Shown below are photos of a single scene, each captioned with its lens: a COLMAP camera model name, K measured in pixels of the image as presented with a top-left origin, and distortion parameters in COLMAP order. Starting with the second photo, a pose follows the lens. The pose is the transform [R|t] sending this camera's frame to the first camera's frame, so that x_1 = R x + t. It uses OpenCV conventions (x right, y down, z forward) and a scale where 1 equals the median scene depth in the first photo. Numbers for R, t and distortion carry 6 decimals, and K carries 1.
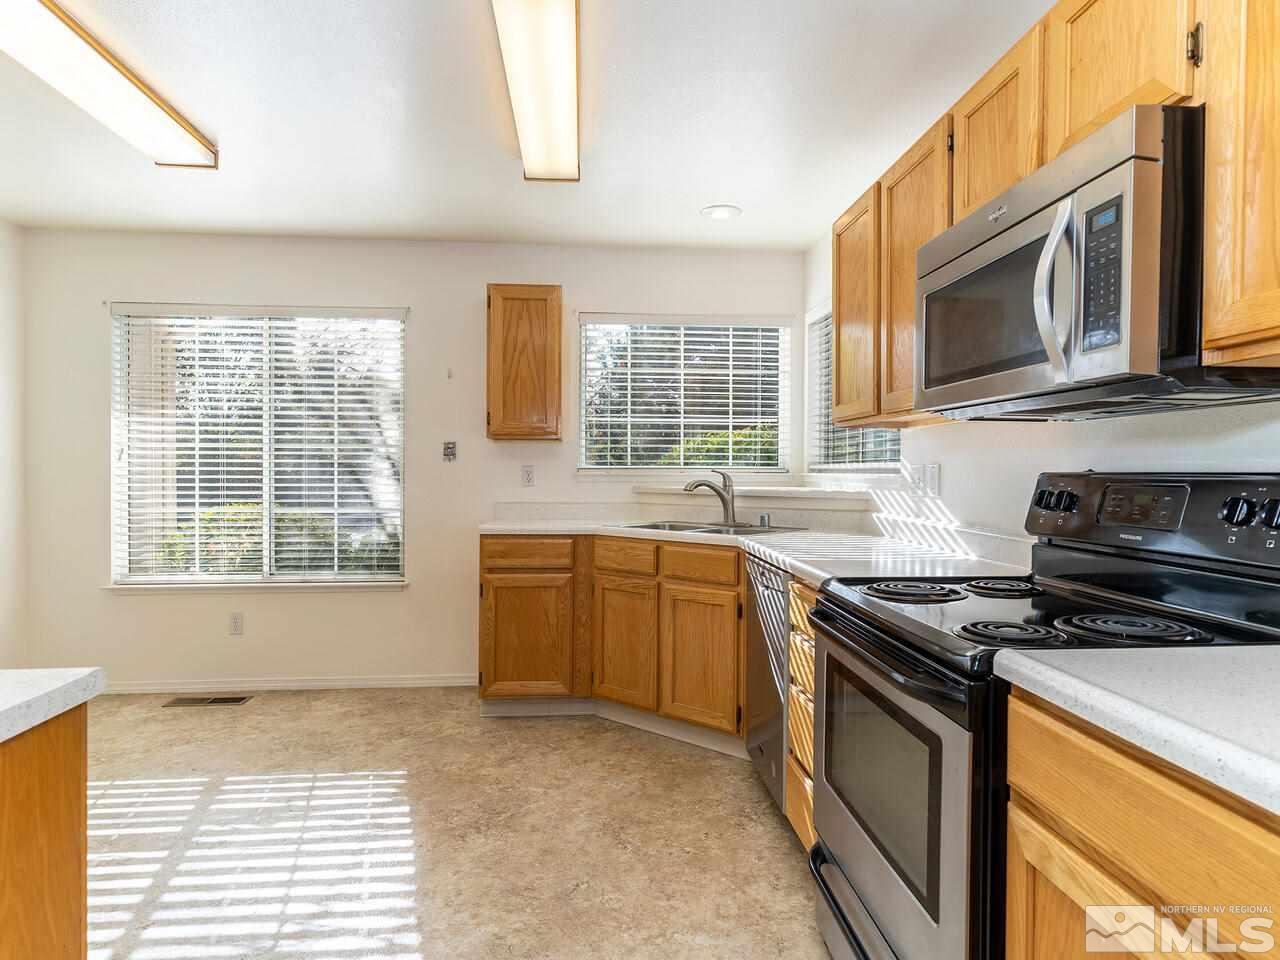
lens RADIAL K [[731.4, 0, 640.0], [0, 731.4, 480.0], [0, 0, 1]] dist [0.001553, 0.000705]
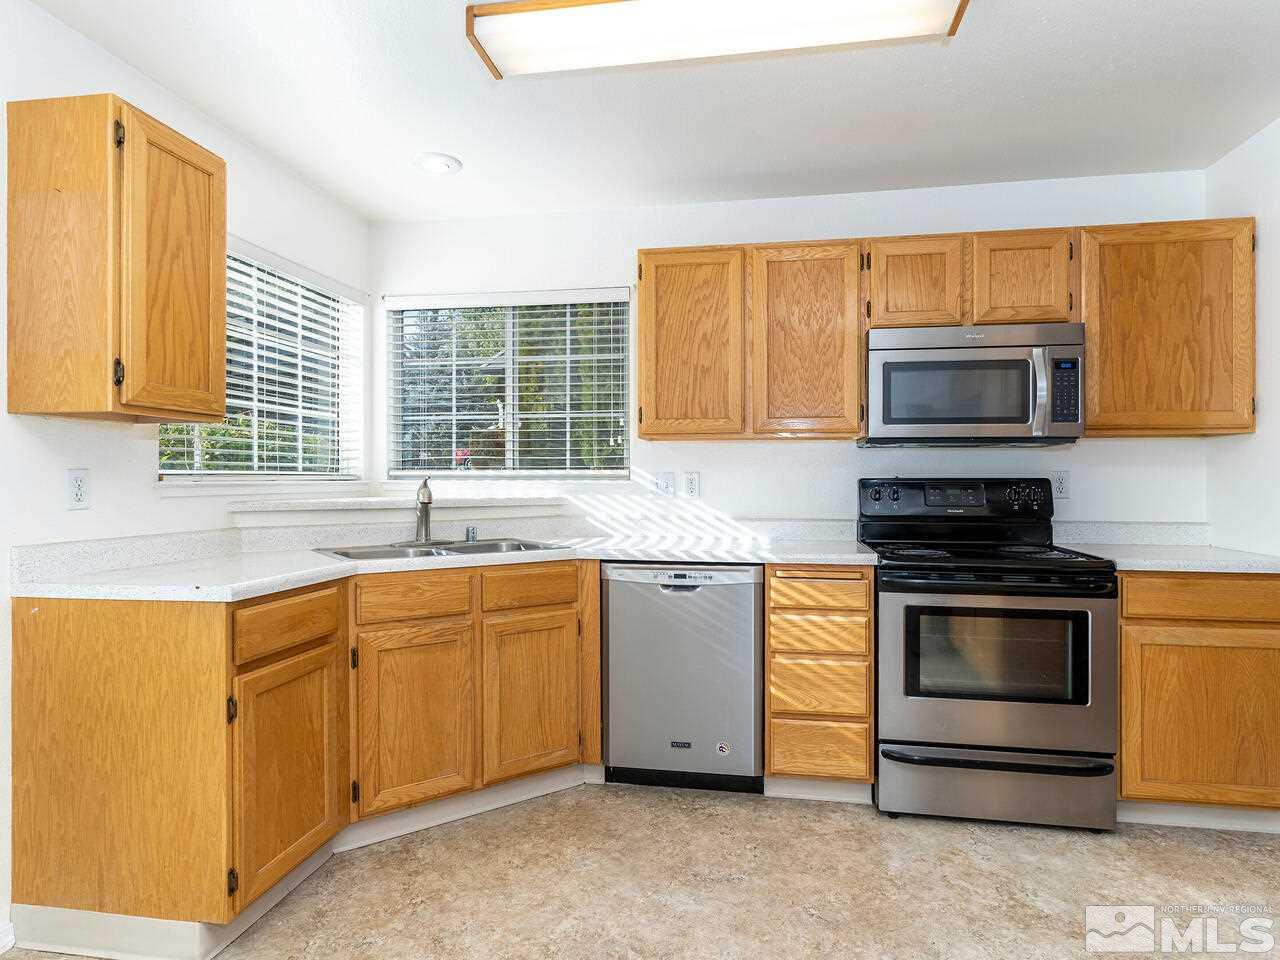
lens RADIAL K [[731.4, 0, 640.0], [0, 731.4, 480.0], [0, 0, 1]] dist [0.001553, 0.000705]
pose [[0.251648, -0.006785, 0.967795, -0.689048], [0.011954, 0.999921, 0.003902, -0.011992], [-0.967745, 0.010587, 0.251709, 0.630242]]
